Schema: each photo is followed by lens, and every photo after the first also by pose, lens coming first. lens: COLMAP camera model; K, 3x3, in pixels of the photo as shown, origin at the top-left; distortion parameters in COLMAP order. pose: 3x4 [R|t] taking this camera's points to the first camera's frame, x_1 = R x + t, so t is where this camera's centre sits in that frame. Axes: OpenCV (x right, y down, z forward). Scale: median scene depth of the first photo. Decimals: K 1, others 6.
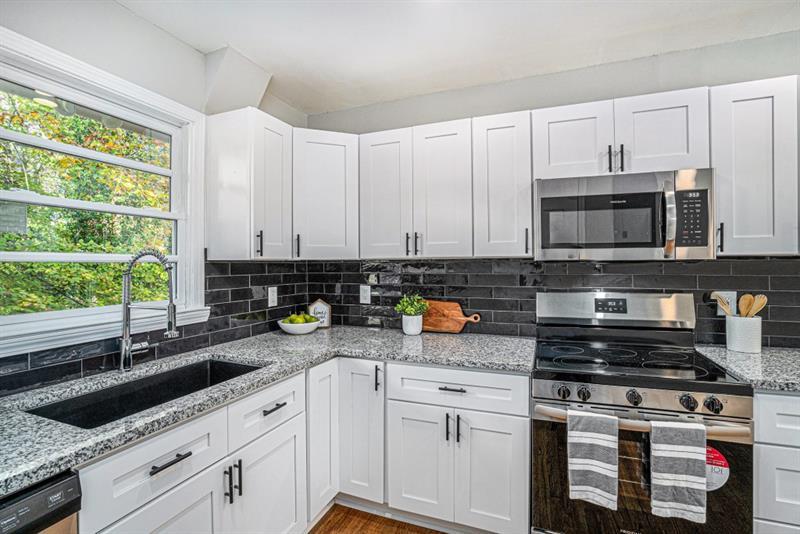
lens RADIAL K [[395.8, 0, 393.6], [0, 395.8, 254.1], [0, 0, 1]] dist [-0.000921, -0.000223]
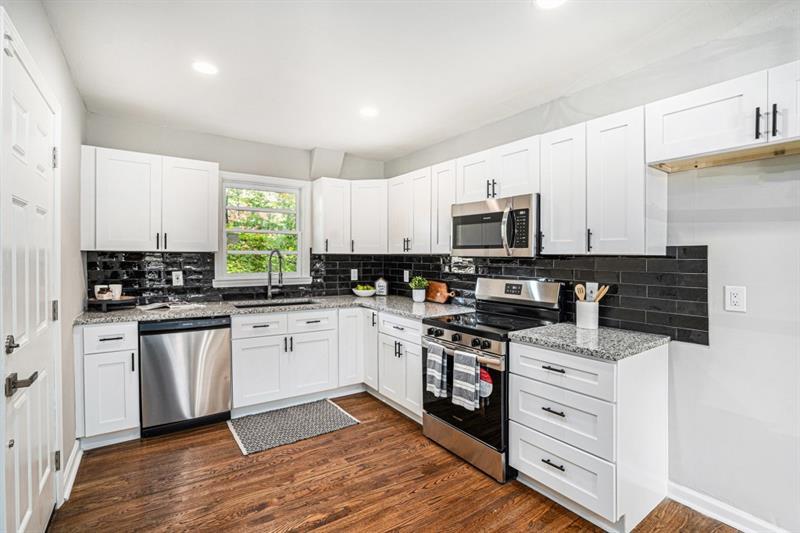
lens RADIAL K [[377.1, 0, 400.0], [0, 377.1, 266.5], [0, 0, 1]] dist [-0.001245, -0.000018]
pose [[0.825271, 0.029099, -0.563987, 1.026327], [-0.001569, 0.998786, 0.049236, -0.016327], [0.564735, -0.039748, 0.824314, -0.354357]]
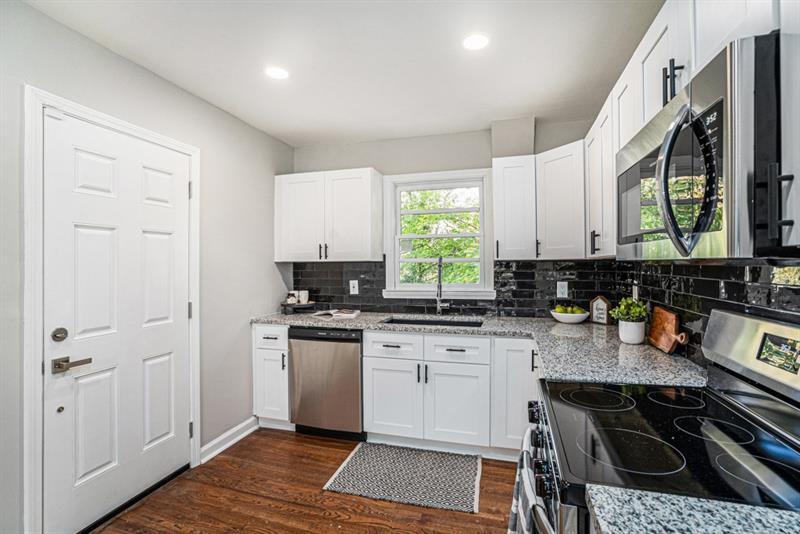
lens RADIAL K [[382.5, 0, 401.3], [0, 382.5, 270.8], [0, 0, 1]] dist [-0.026050, -0.000198]
pose [[0.091439, 0.024187, -0.995517, 1.031833], [0.029219, 0.999209, 0.026961, 0.004252], [0.995382, -0.031553, 0.090660, 0.508614]]
